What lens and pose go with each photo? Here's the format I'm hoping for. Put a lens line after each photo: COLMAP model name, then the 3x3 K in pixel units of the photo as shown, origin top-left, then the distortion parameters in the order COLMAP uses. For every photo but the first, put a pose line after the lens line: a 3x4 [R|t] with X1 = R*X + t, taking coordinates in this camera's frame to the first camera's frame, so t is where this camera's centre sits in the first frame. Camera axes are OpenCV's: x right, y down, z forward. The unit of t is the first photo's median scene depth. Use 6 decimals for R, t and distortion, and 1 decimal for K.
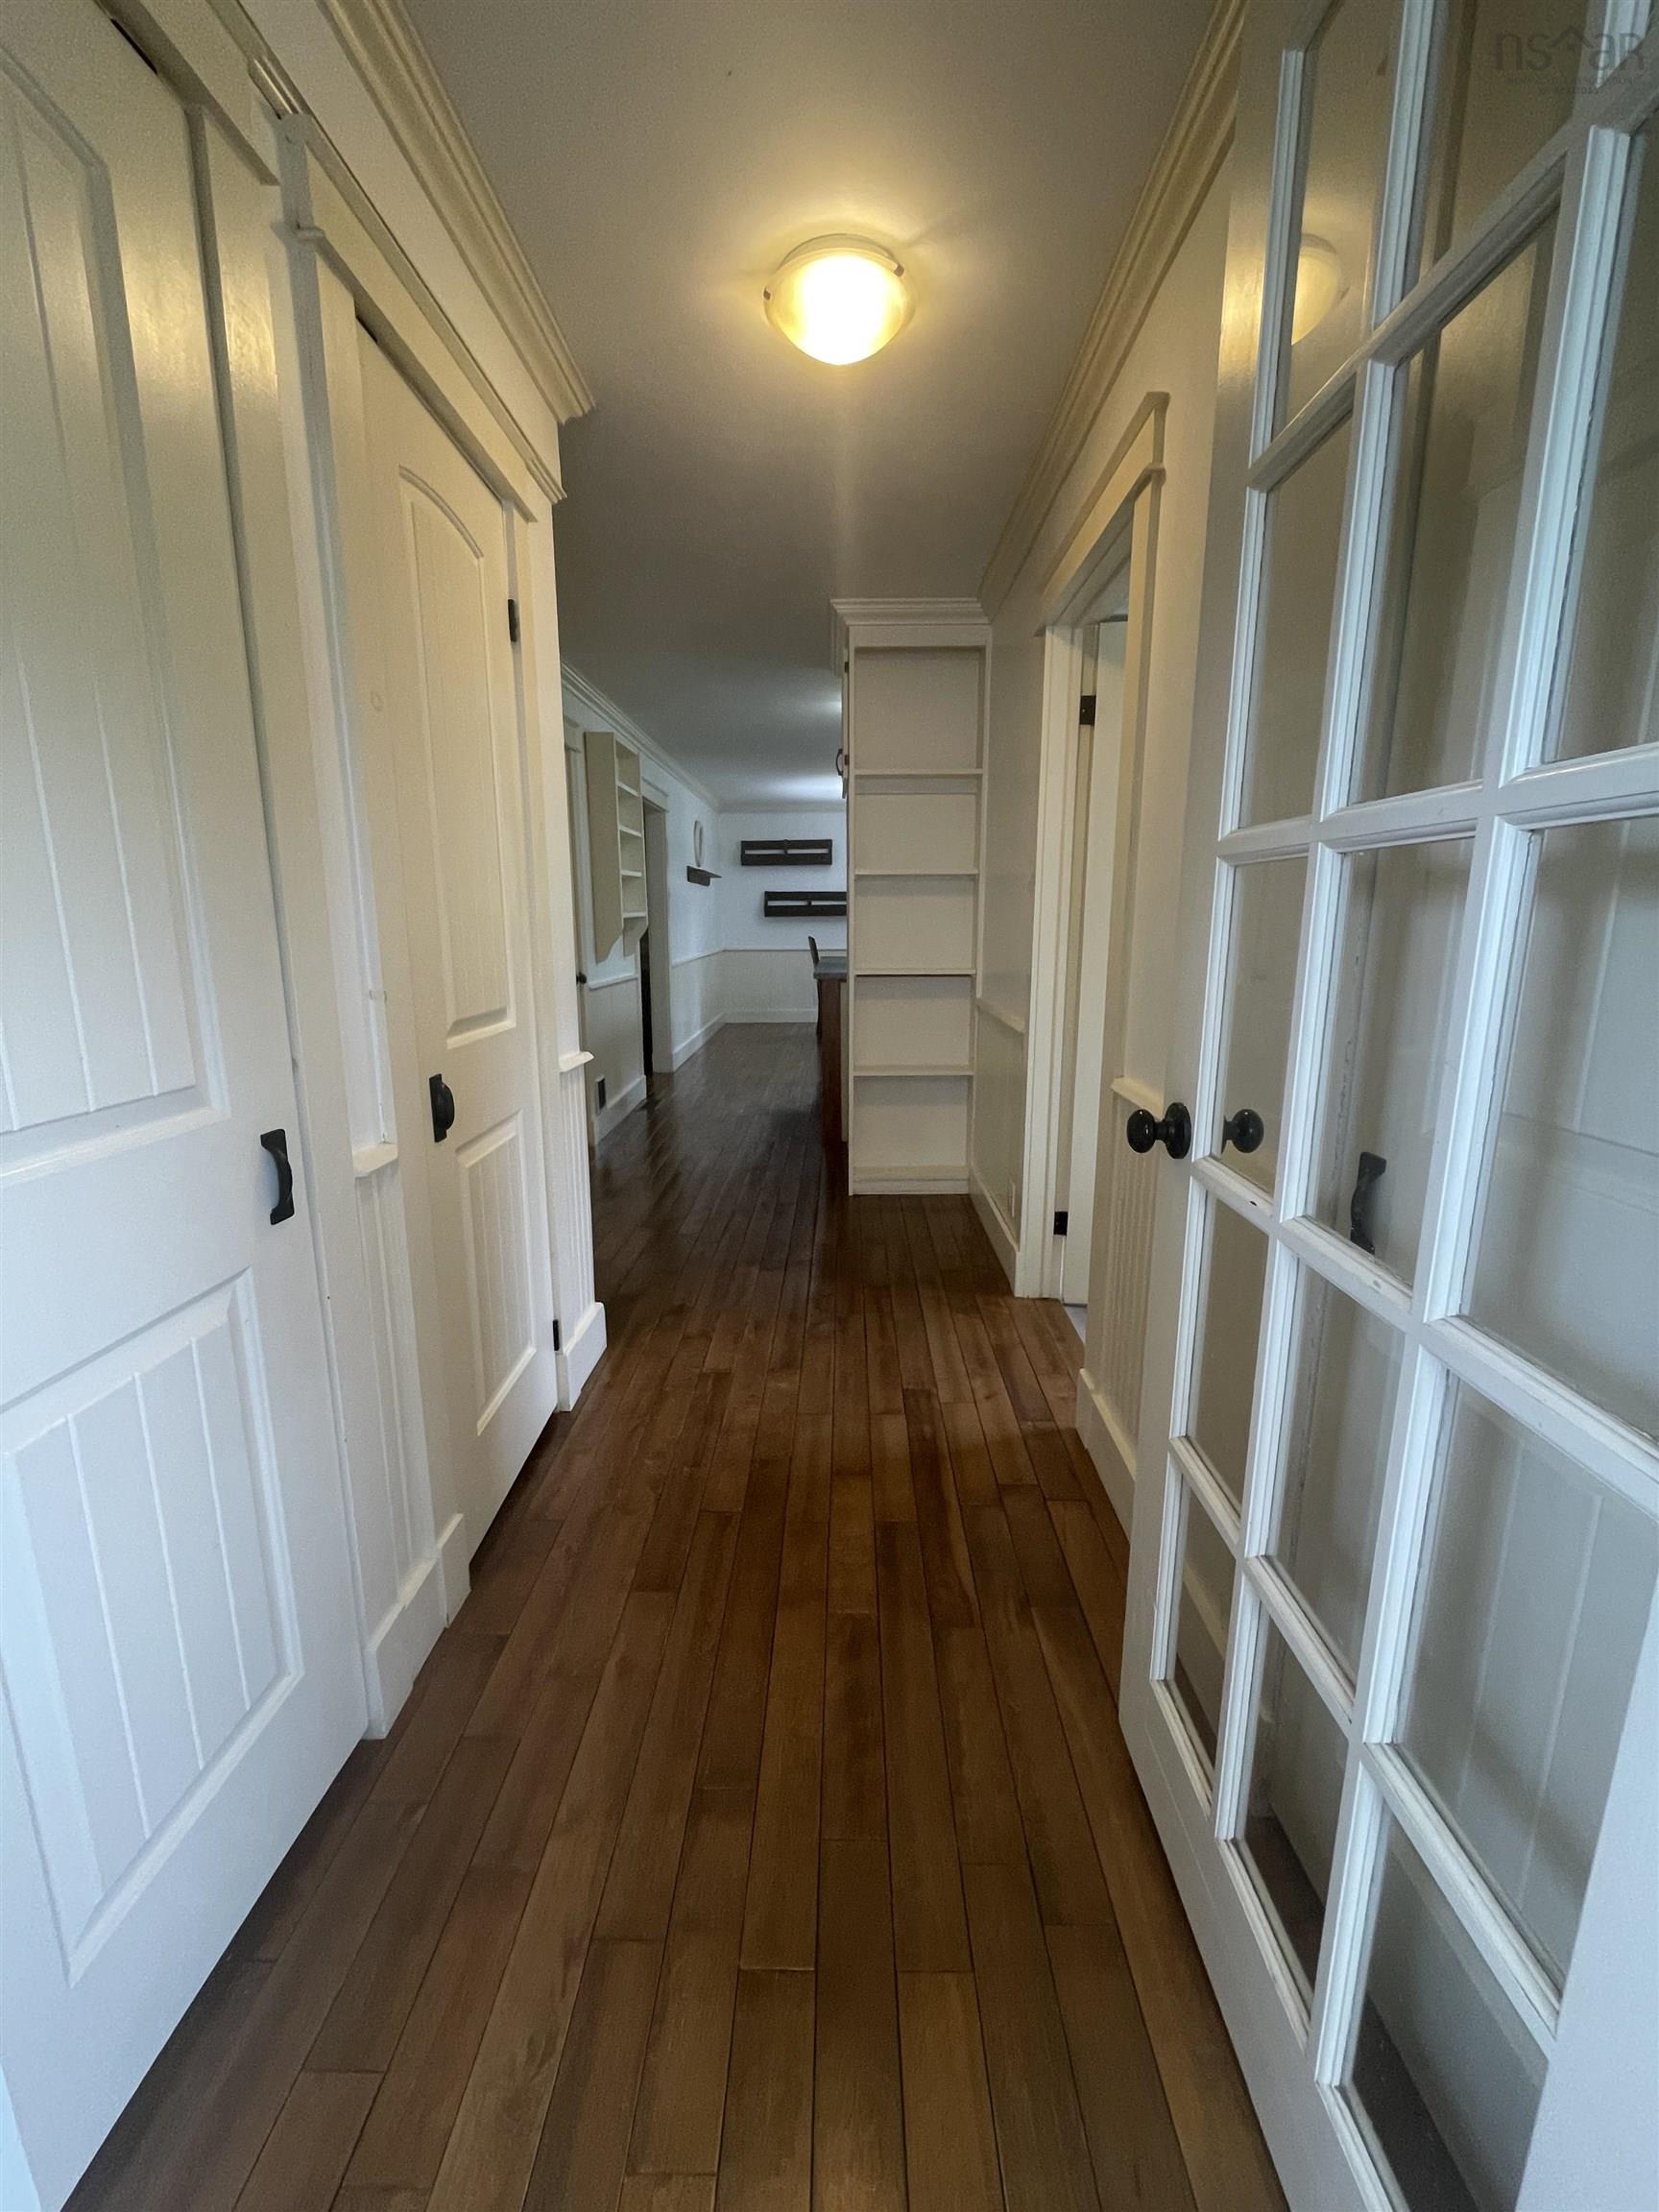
lens RADIAL K [[891.2, 0, 827.8], [0, 891.2, 1102.8], [0, 0, 1]] dist [-0.002464, 0.000090]
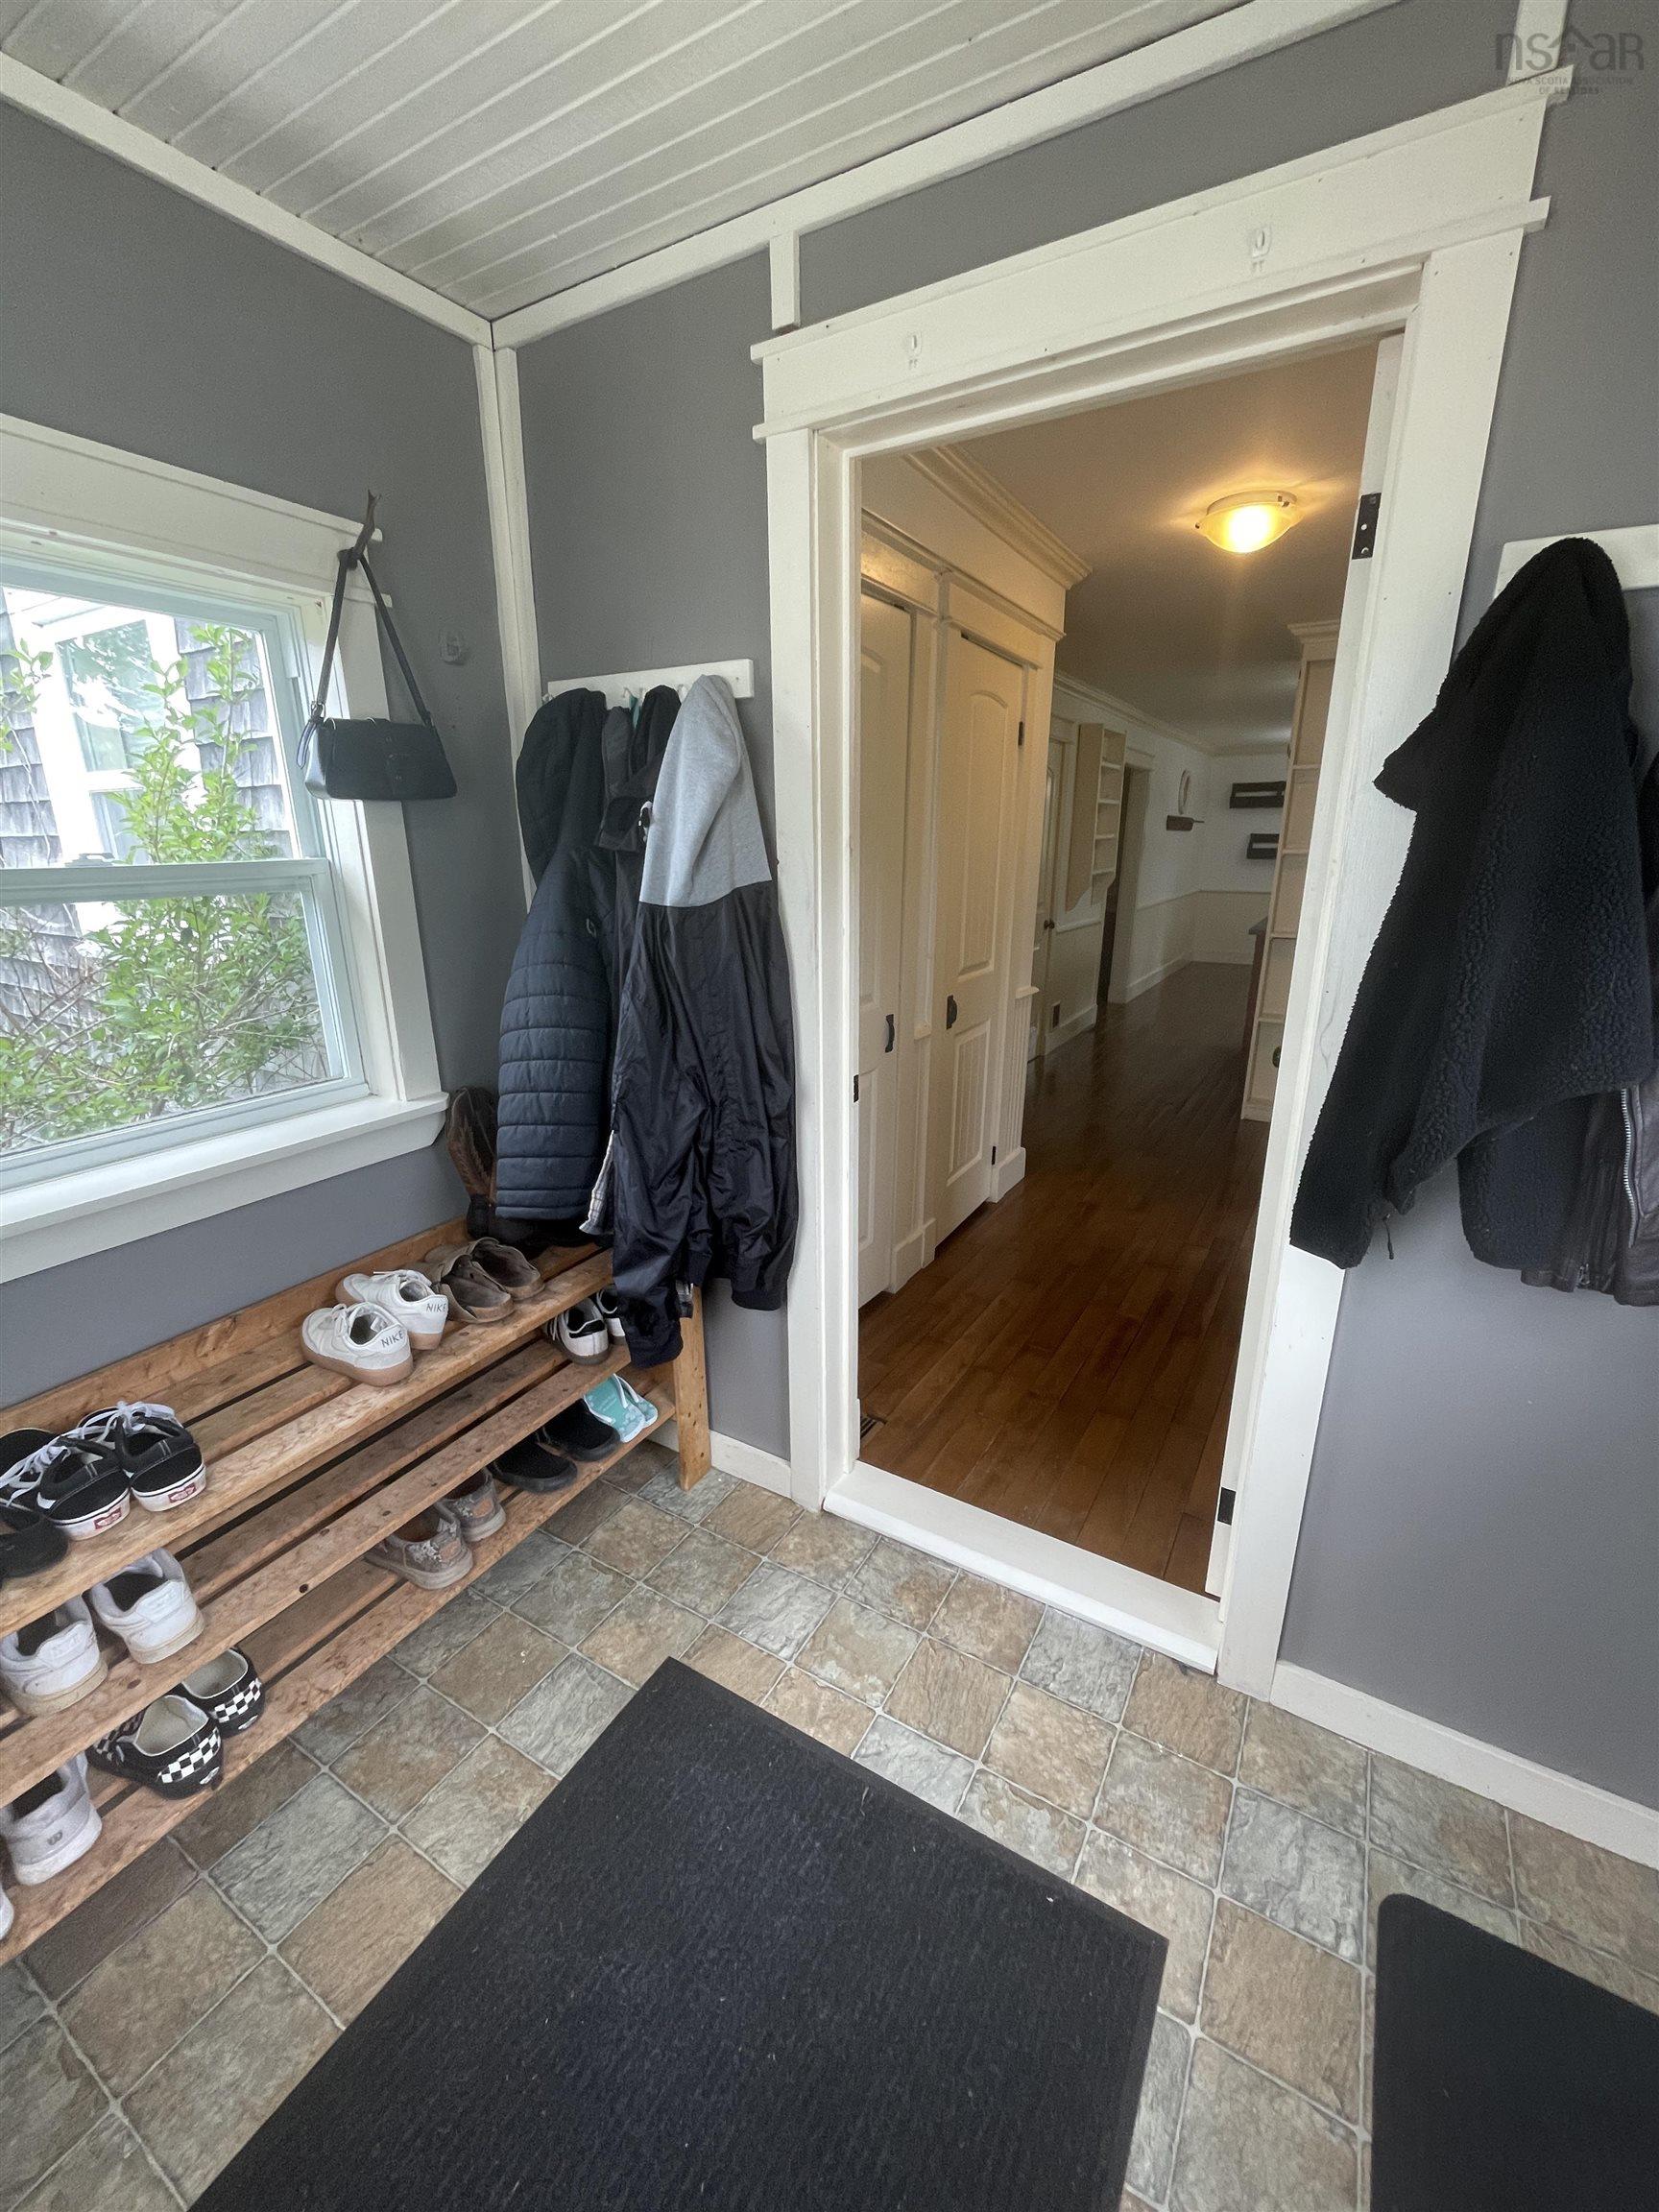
lens RADIAL K [[891.2, 0, 829.4], [0, 891.2, 1109.2], [0, 0, 1]] dist [-0.002464, 0.000090]
pose [[0.863372, 0.149217, -0.481999, 0.207613], [-0.103586, 0.987341, 0.120115, 0.005694], [0.493820, -0.053775, 0.867900, -0.561999]]
